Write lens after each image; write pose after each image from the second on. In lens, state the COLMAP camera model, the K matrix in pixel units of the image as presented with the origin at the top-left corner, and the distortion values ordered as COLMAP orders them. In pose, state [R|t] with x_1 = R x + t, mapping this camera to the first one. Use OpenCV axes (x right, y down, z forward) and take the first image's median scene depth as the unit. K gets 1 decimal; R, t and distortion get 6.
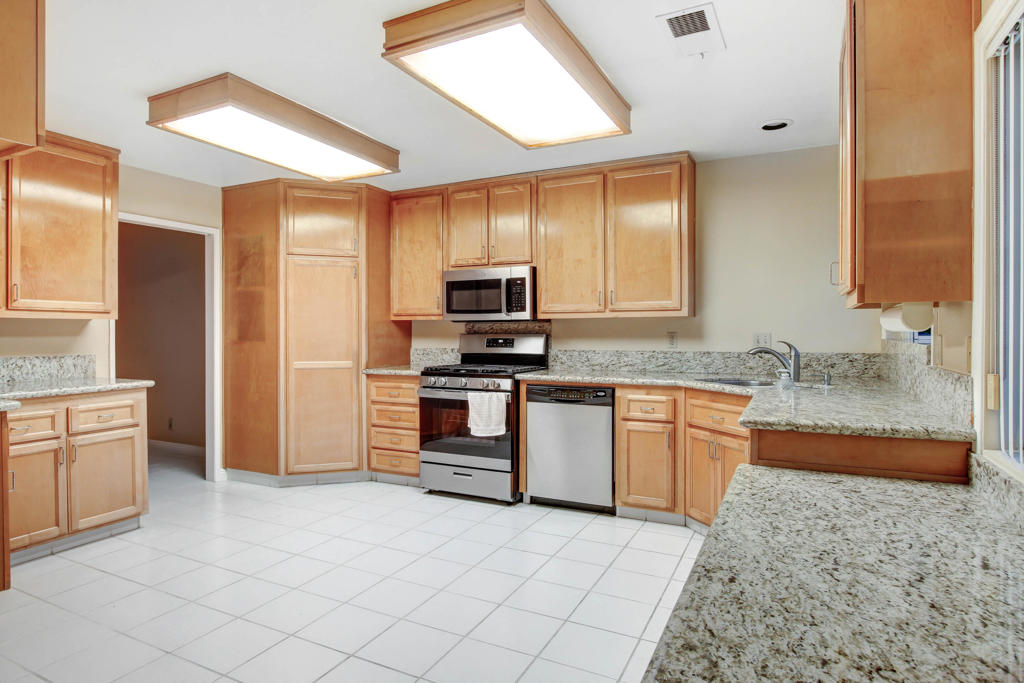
lens RADIAL K [[563.4, 0, 499.0], [0, 563.4, 328.3], [0, 0, 1]] dist [-0.004713, -0.002075]
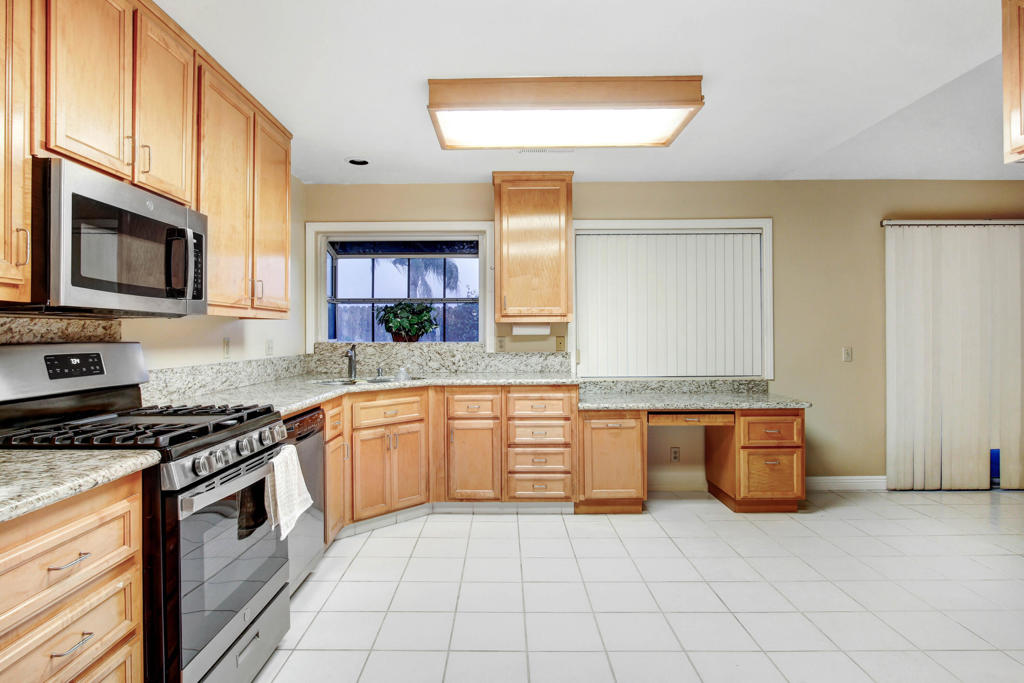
lens RADIAL K [[563.4, 0, 499.0], [0, 563.4, 328.3], [0, 0, 1]] dist [-0.004713, -0.002075]
pose [[-0.466761, 0.015417, 0.884249, -0.580619], [0.004389, 0.999876, -0.015116, 0.008062], [-0.884373, -0.003175, -0.466771, 1.088062]]
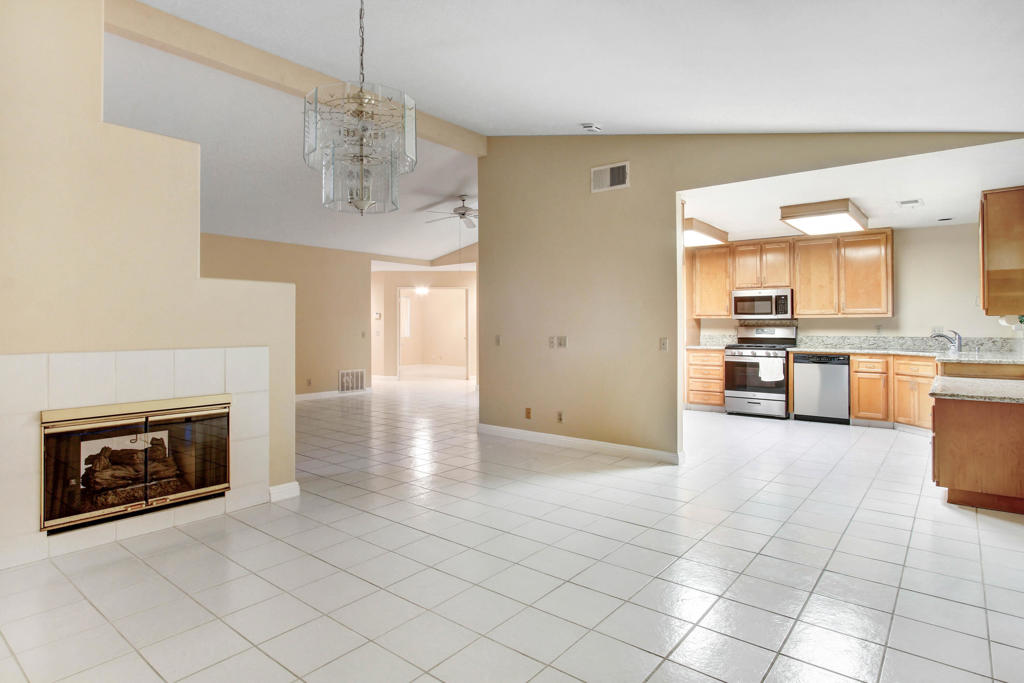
lens RADIAL K [[563.8, 0, 502.2], [0, 563.8, 313.3], [0, 0, 1]] dist [-0.002415, -0.001651]
pose [[0.981628, -0.001702, -0.190799, -0.538499], [-0.001129, 0.999891, -0.014725, -0.004825], [0.190803, 0.014670, 0.981519, -1.001263]]
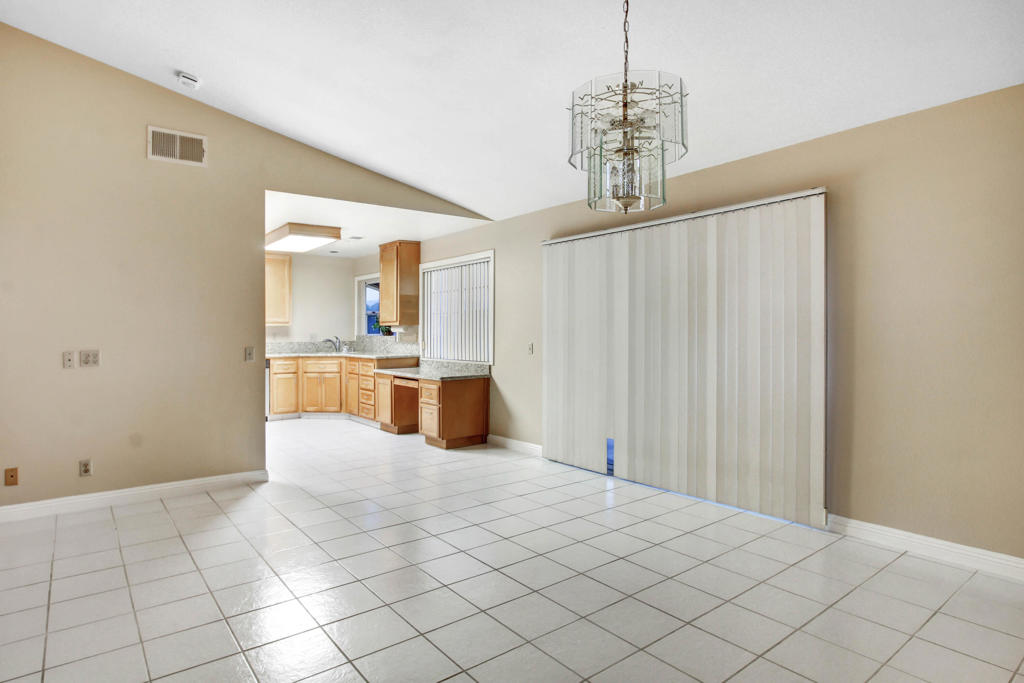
lens RADIAL K [[564.9, 0, 487.8], [0, 564.9, 327.4], [0, 0, 1]] dist [-0.018715, 0.000733]
pose [[0.424104, 0.004532, 0.905602, -1.284101], [0.002592, 0.999977, -0.006217, 0.000363], [-0.905610, 0.004984, 0.424082, -0.599442]]
